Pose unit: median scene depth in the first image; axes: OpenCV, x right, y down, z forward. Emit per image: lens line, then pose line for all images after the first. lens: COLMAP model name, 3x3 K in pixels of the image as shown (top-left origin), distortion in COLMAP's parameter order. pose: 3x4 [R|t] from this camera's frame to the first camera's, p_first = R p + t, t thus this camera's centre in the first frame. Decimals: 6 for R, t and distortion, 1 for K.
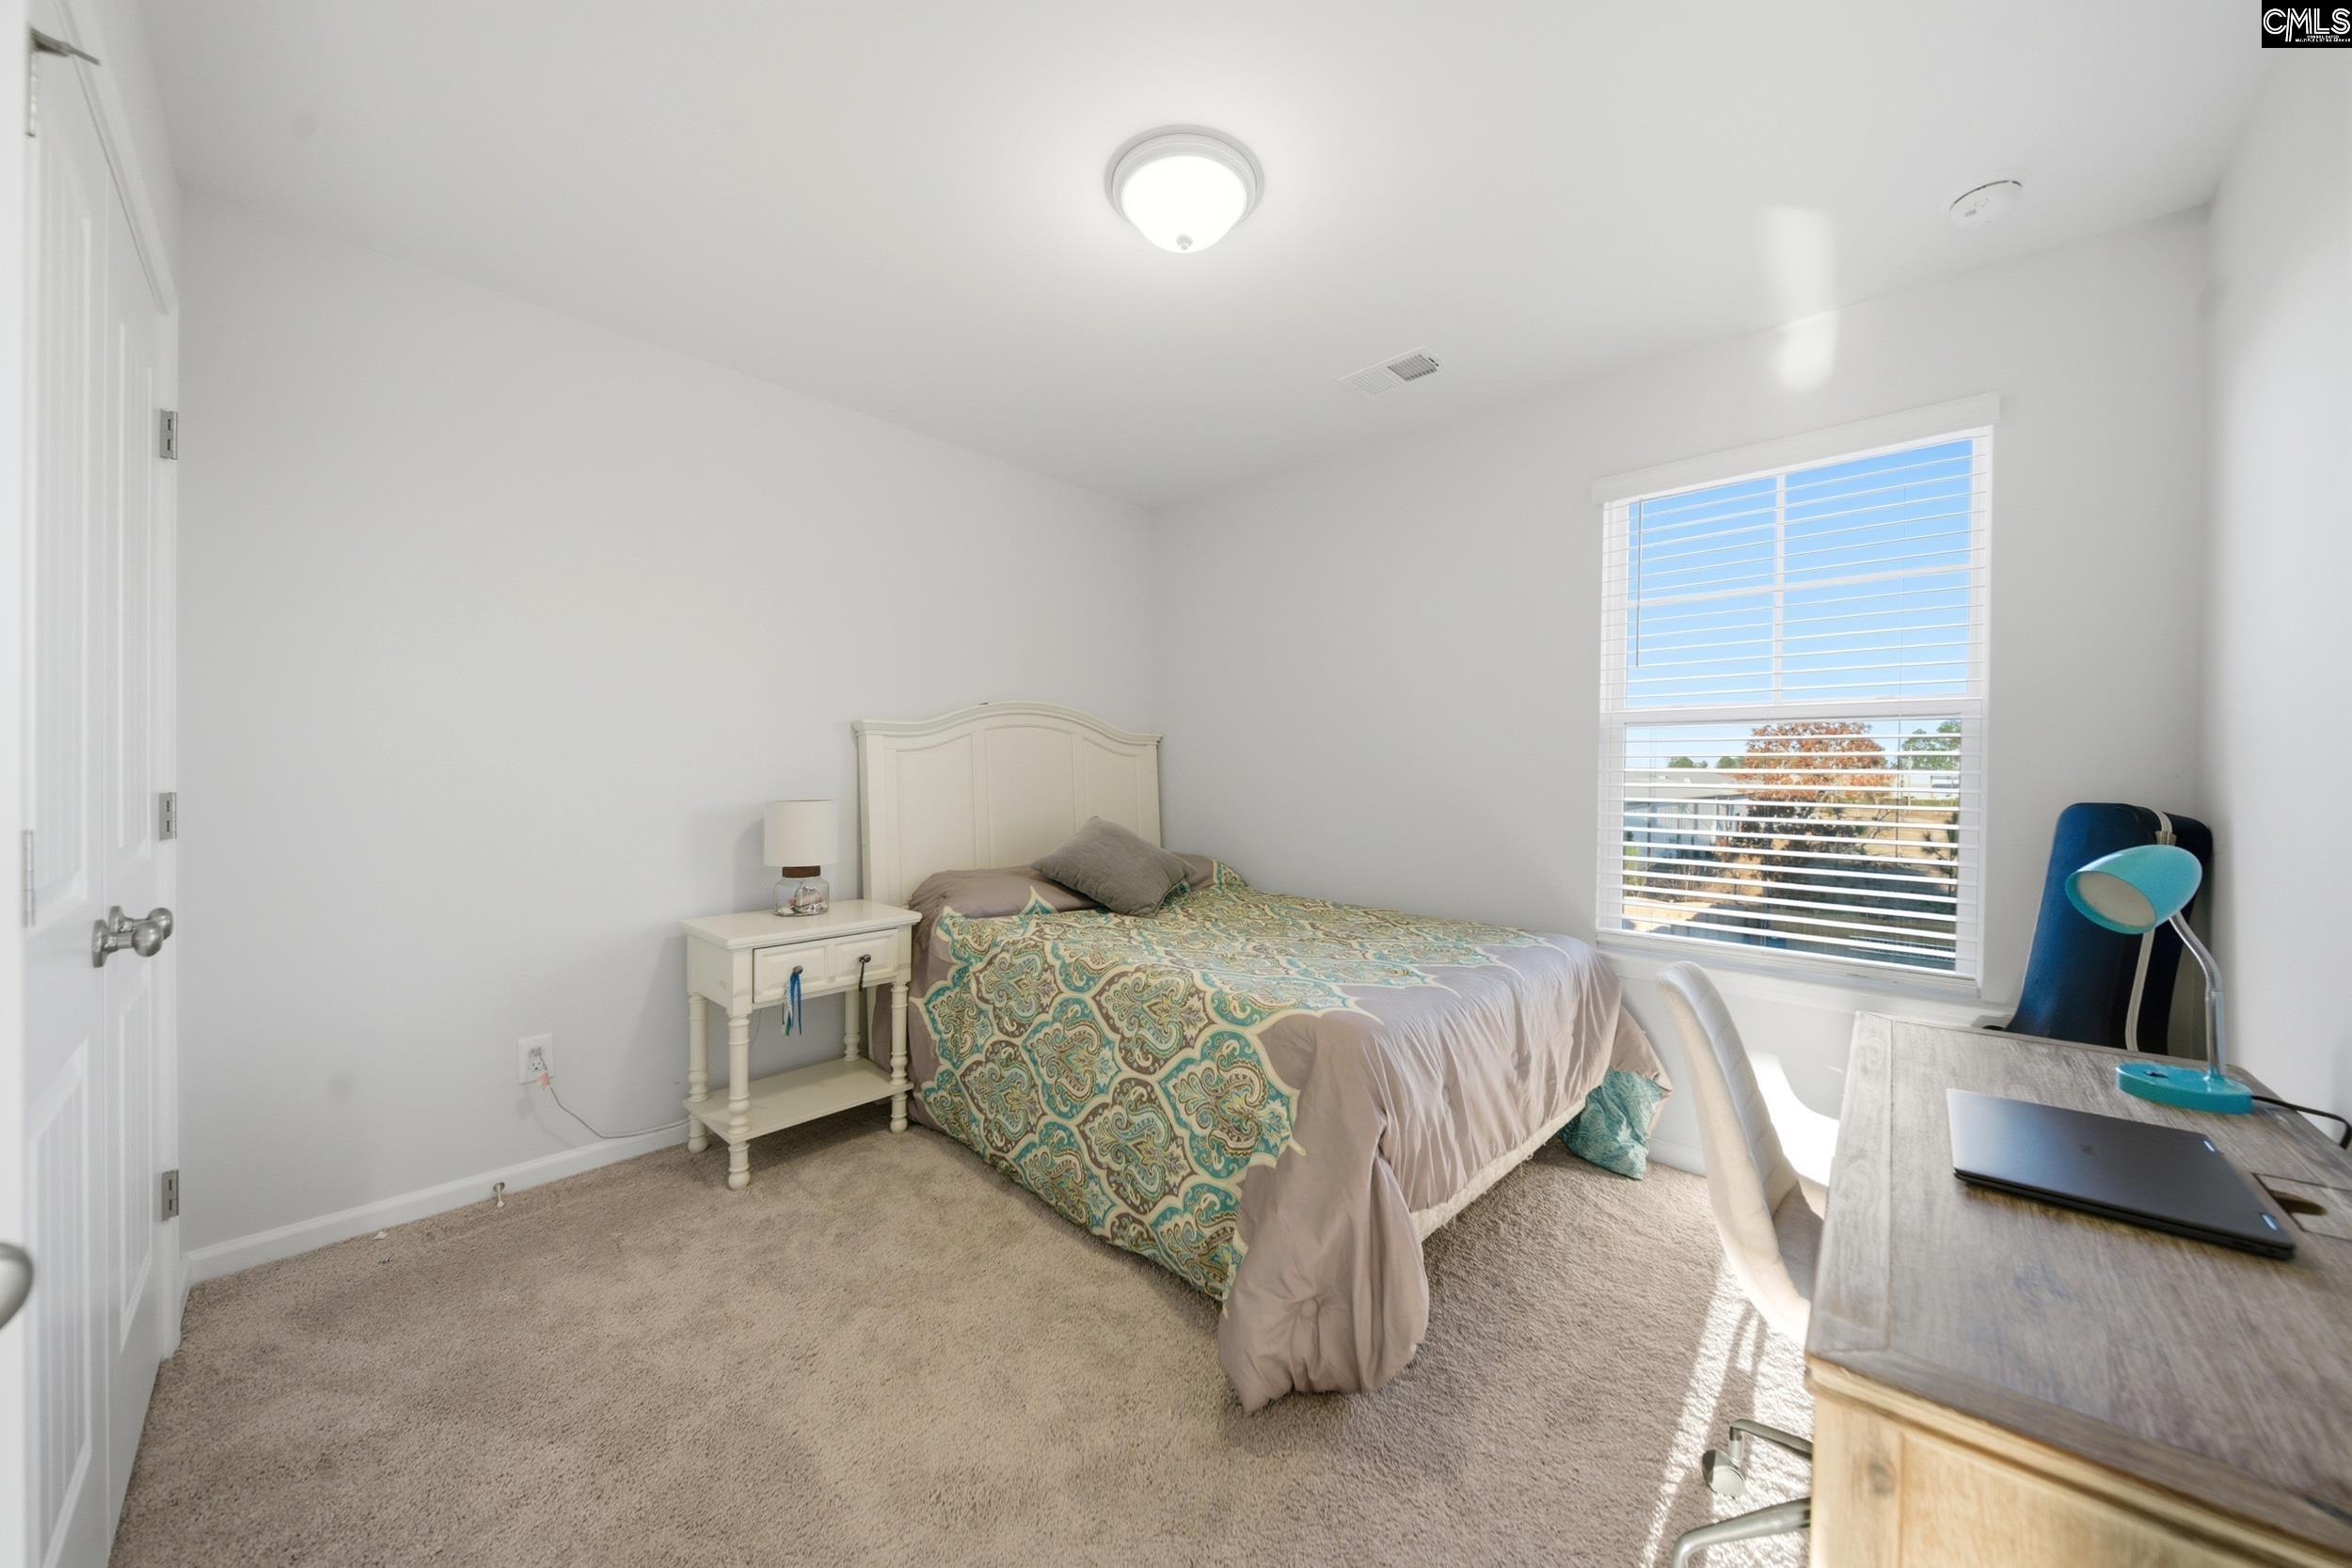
lens RADIAL K [[828.2, 0, 1169.3], [0, 828.2, 776.4], [0, 0, 1]] dist [-0.000343, 0.000031]
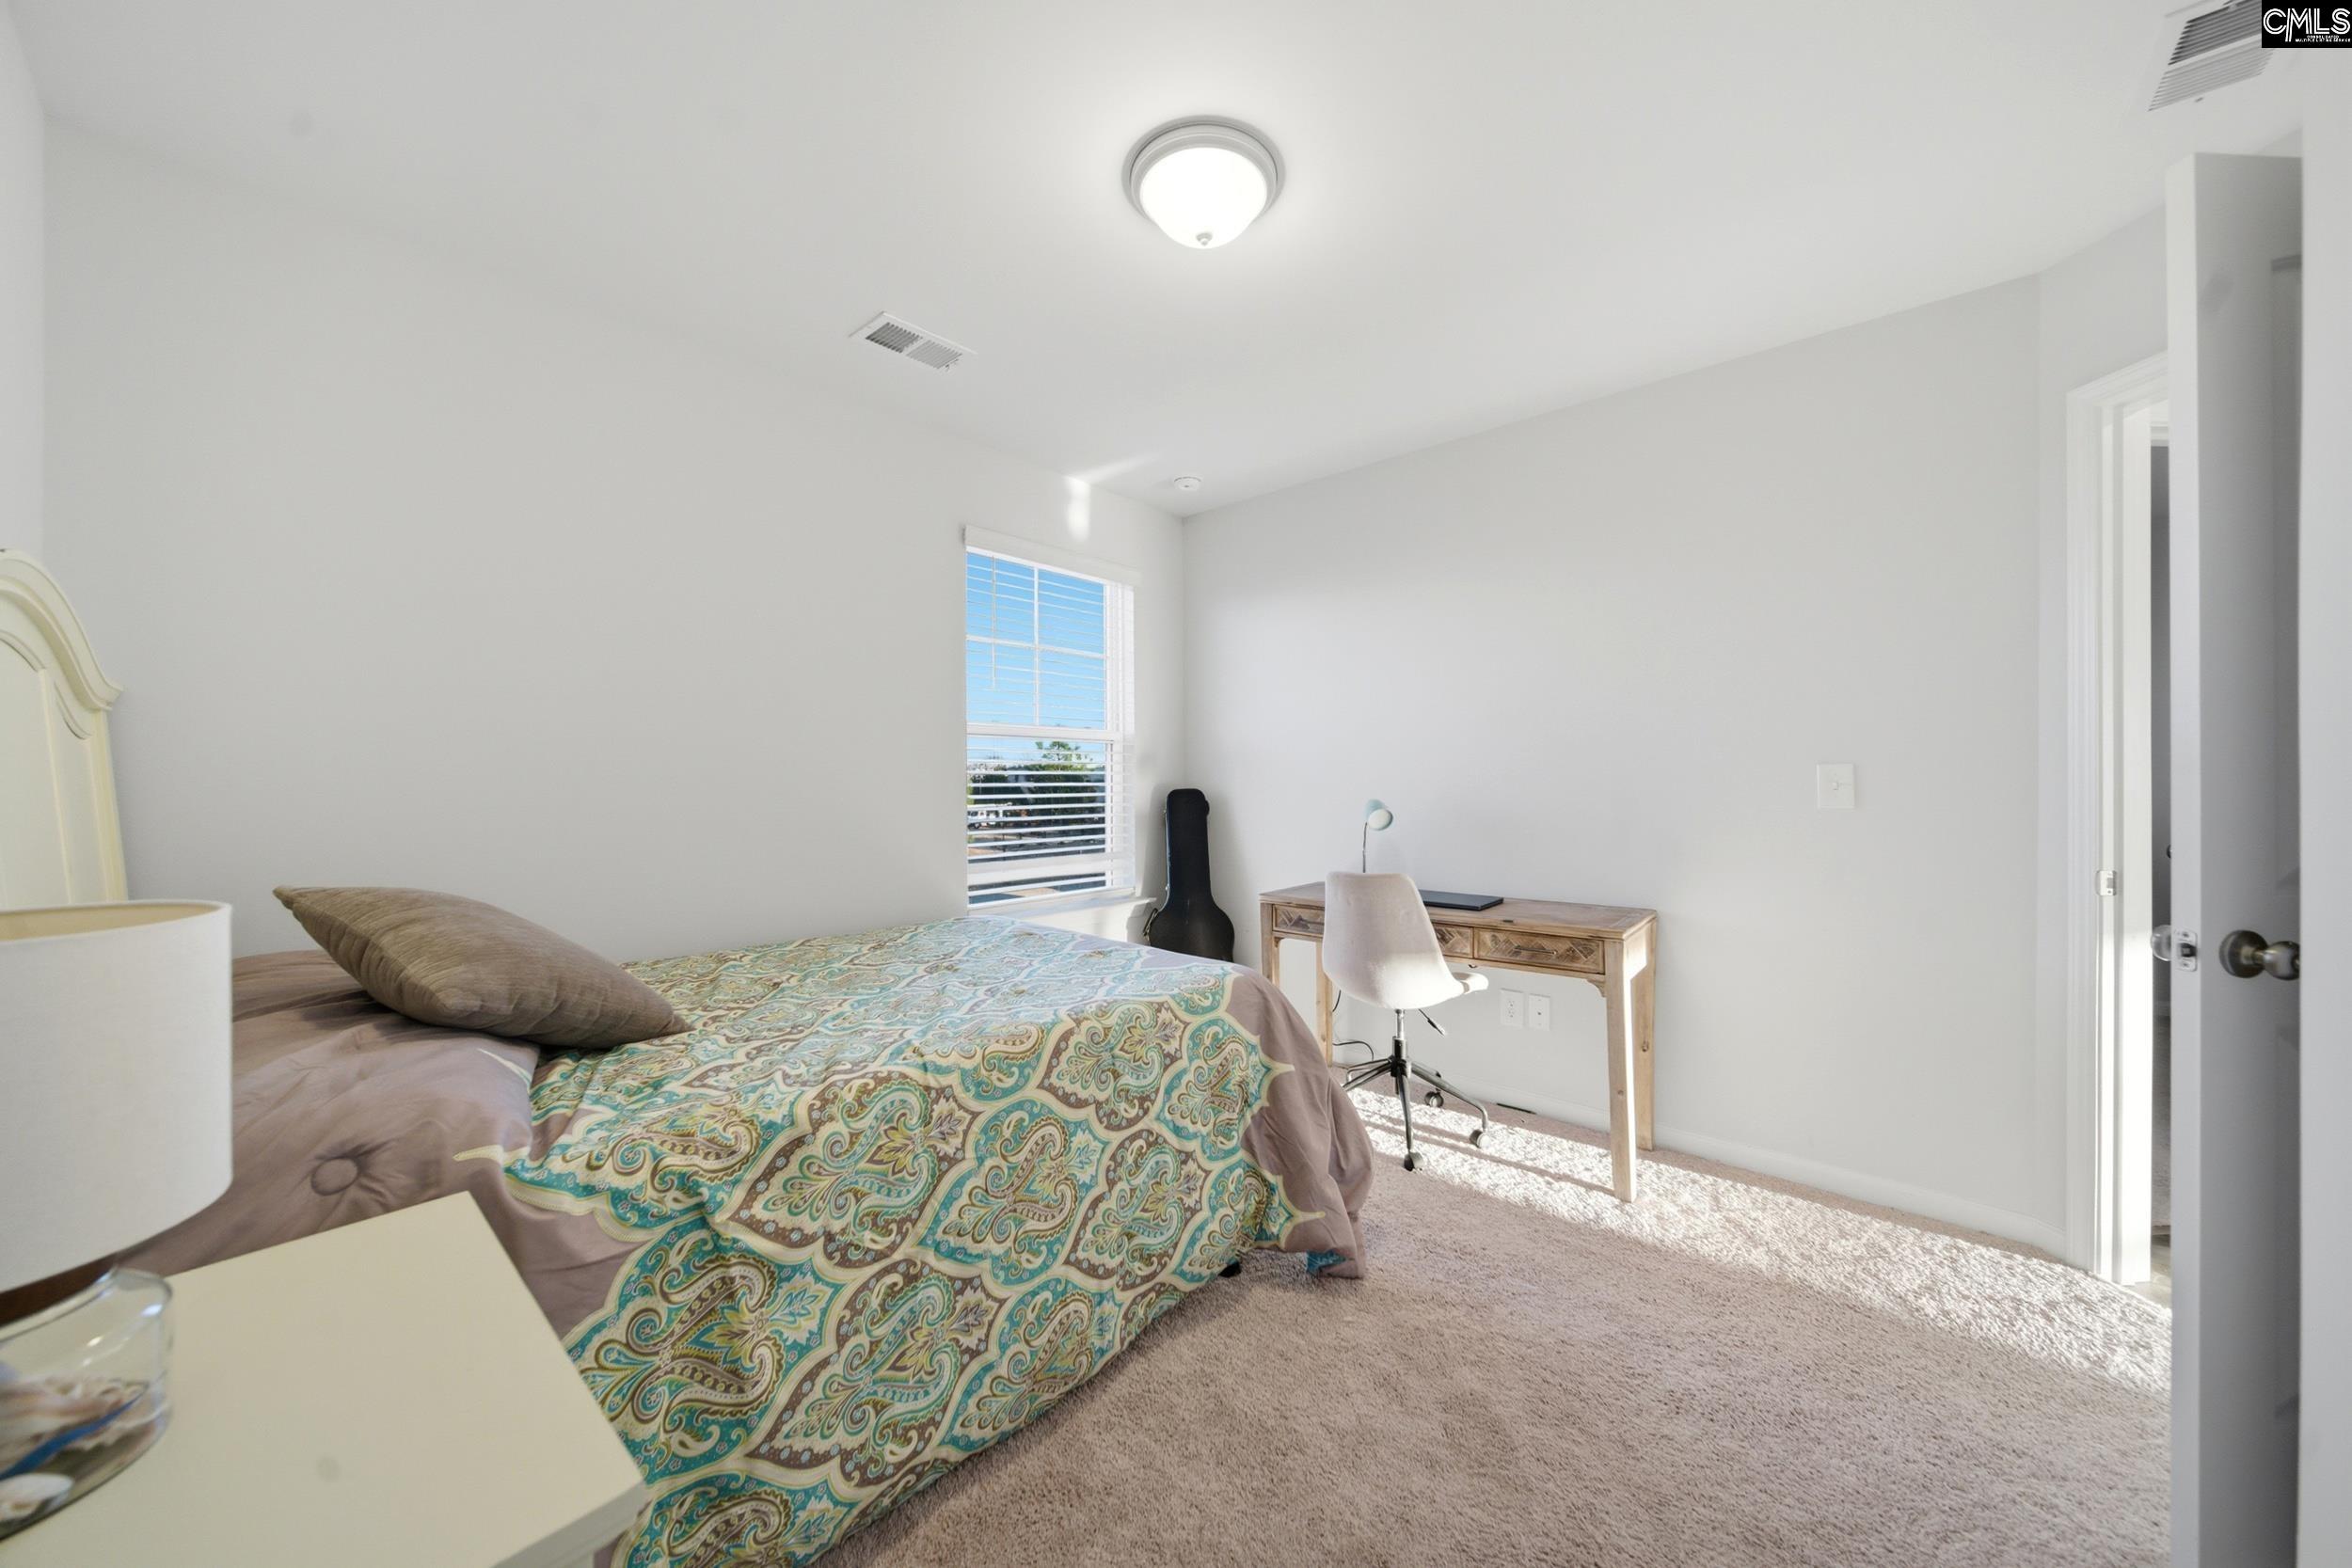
lens RADIAL K [[828.2, 0, 1194.5], [0, 828.2, 778.7], [0, 0, 1]] dist [-0.000343, 0.000031]
pose [[-0.047208, -0.008993, 0.998845, -0.826394], [0.006374, 0.999936, 0.009304, -0.008059], [-0.998865, 0.006806, -0.047148, 0.904193]]
